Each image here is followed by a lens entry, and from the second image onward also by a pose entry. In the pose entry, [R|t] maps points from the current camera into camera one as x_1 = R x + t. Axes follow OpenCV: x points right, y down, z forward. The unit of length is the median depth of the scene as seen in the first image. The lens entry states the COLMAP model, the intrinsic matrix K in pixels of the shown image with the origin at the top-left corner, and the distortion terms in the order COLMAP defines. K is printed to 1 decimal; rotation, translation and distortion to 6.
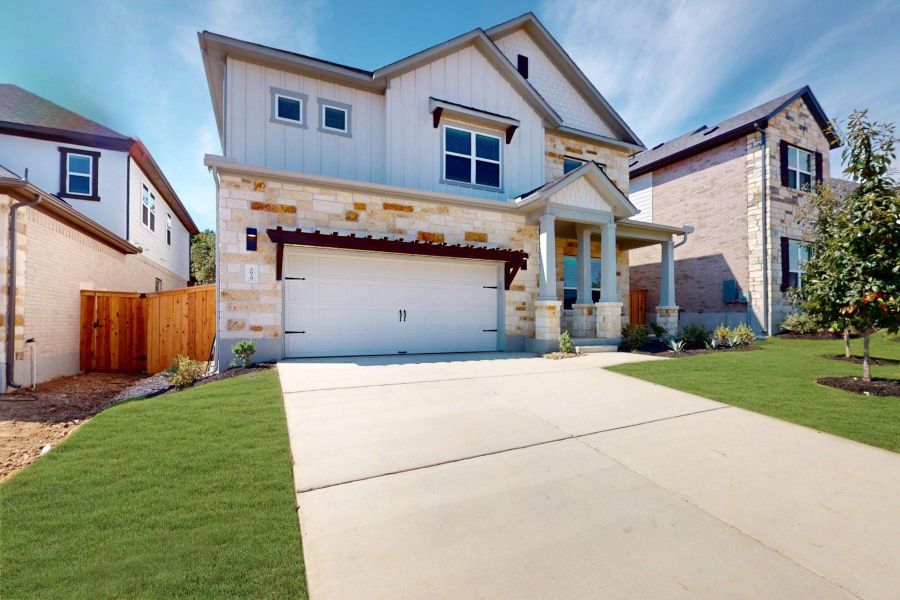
lens RADIAL K [[401.9, 0, 448.3], [0, 401.9, 322.7], [0, 0, 1]] dist [-0.001550, -0.000160]
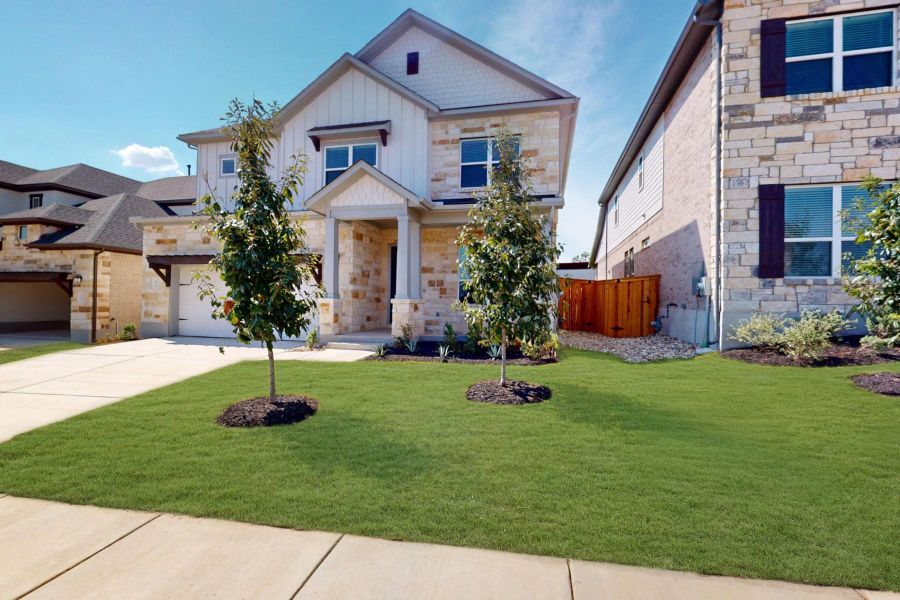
lens RADIAL K [[396.1, 0, 449.6], [0, 396.1, 301.2], [0, 0, 1]] dist [0.003016, 0.000365]
pose [[0.787554, 0.009511, -0.616173, 0.936093], [-0.015641, 0.999867, -0.004556, -0.038302], [0.616048, 0.013226, 0.787598, 0.295168]]
